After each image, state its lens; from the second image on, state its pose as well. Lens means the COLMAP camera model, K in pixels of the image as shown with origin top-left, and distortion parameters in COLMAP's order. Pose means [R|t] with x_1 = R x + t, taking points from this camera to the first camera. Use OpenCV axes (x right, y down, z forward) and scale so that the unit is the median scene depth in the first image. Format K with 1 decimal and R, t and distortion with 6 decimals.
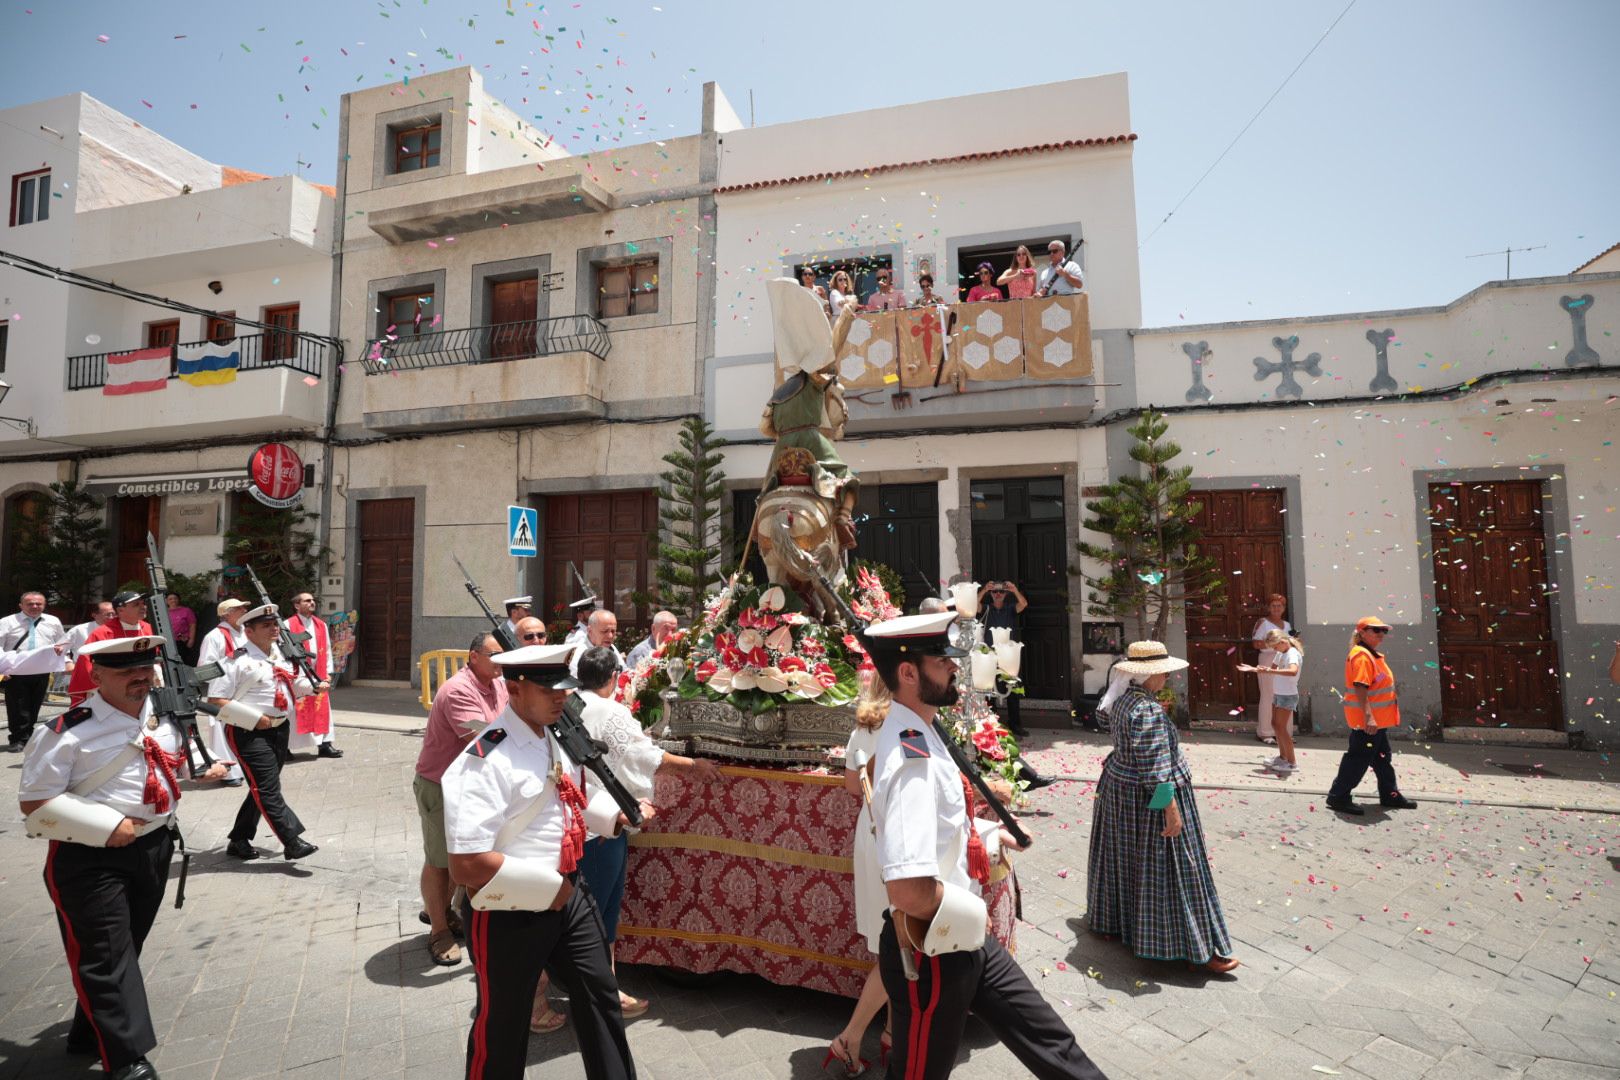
lens RADIAL K [[689.4, 0, 810.0], [0, 689.4, 540.0], [0, 0, 1]] dist [-0.000552, 0.000207]
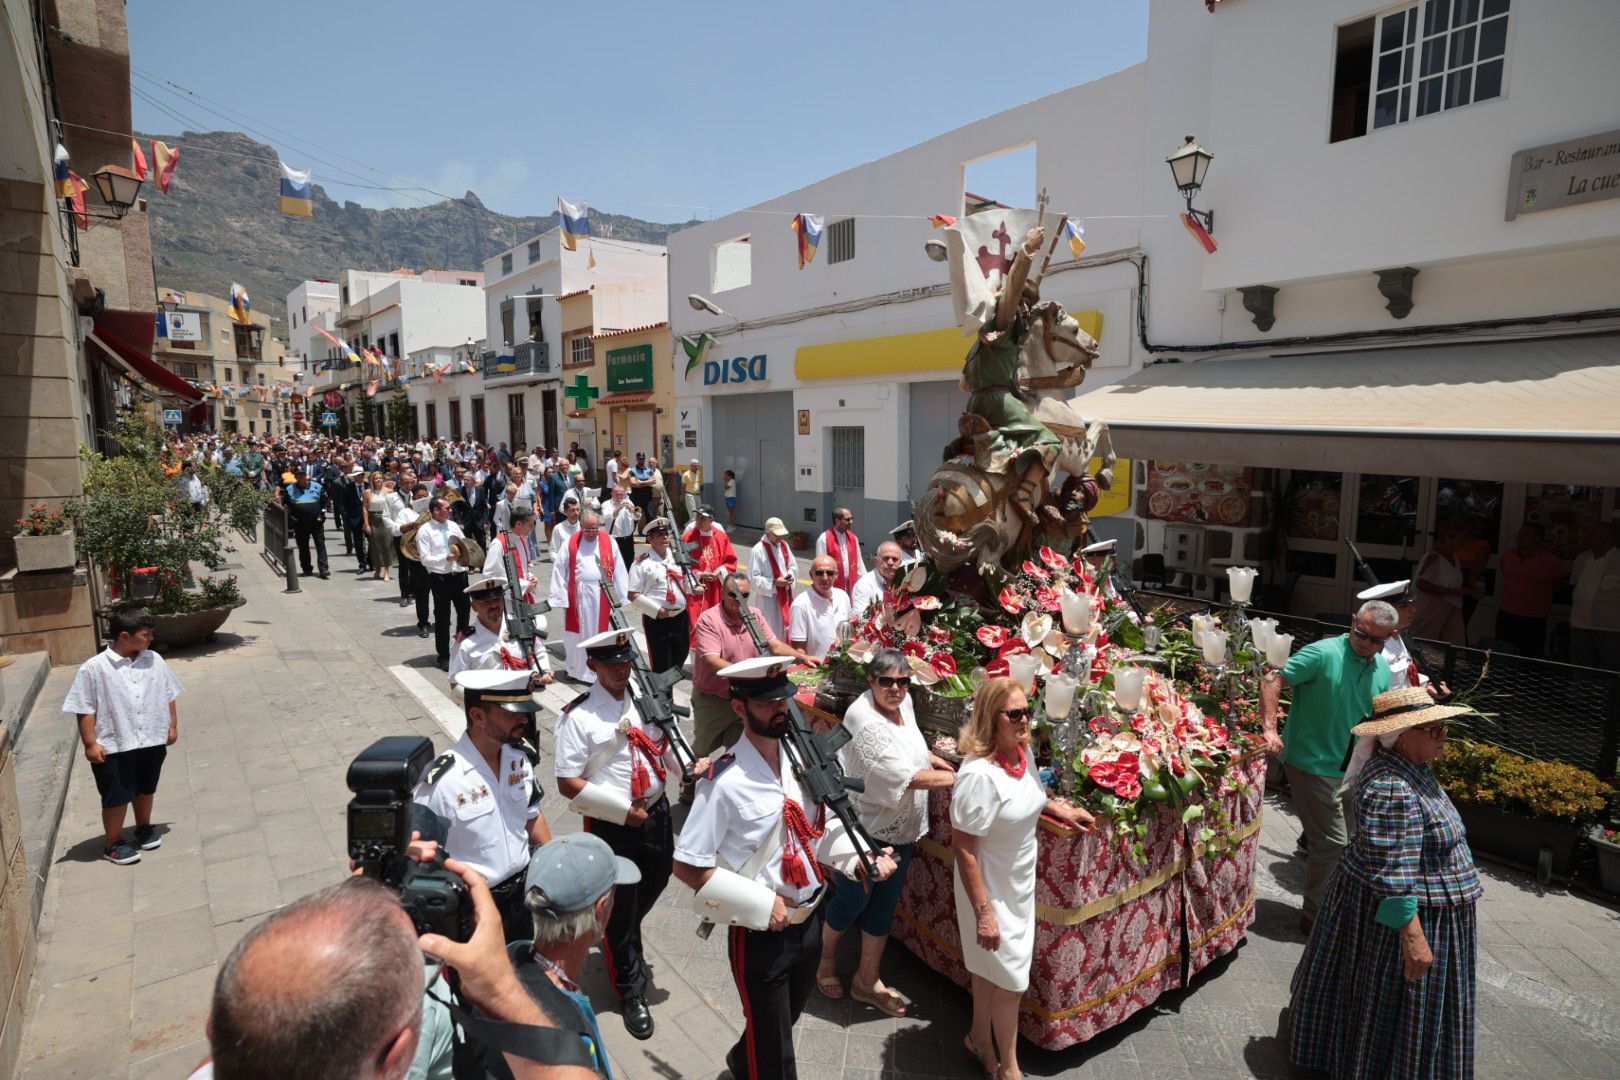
lens RADIAL K [[789.0, 0, 810.0], [0, 789.0, 540.0], [0, 0, 1]] dist [-0.015959, 0.000311]
pose [[0.848109, 0.051526, -0.527311, 0.390453], [0.027314, 0.989684, 0.140637, -0.130597], [0.529118, -0.133679, 0.837952, -0.045754]]
